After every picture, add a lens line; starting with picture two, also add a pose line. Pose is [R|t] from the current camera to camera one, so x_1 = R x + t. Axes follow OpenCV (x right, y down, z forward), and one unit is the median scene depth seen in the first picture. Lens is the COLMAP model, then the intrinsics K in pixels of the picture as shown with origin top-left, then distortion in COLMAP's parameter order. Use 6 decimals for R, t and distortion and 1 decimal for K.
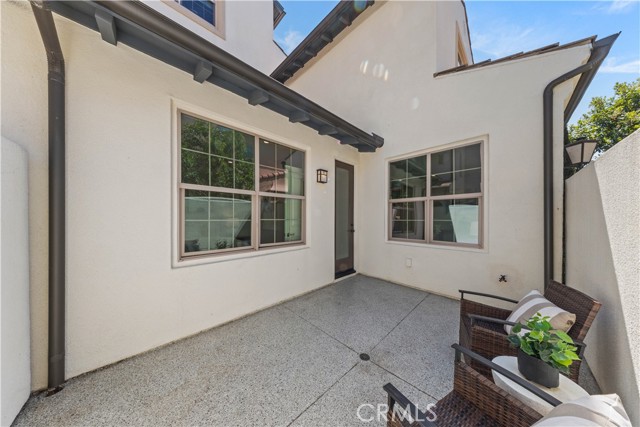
lens RADIAL K [[187.0, 0, 318.5], [0, 187.0, 215.5], [0, 0, 1]] dist [0.000646, -0.000036]
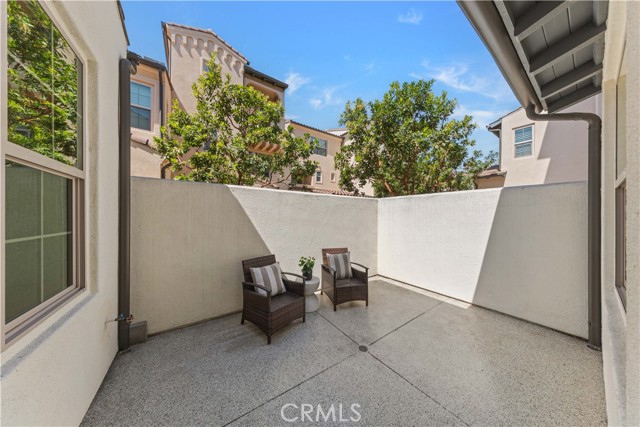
lens RADIAL K [[187.0, 0, 318.5], [0, 187.0, 215.5], [0, 0, 1]] dist [0.000646, -0.000036]
pose [[-0.985913, 0.001498, 0.167250, 0.289366], [0.001535, 0.999999, 0.000092, -0.032434], [-0.167249, 0.000348, -0.985915, 1.936591]]
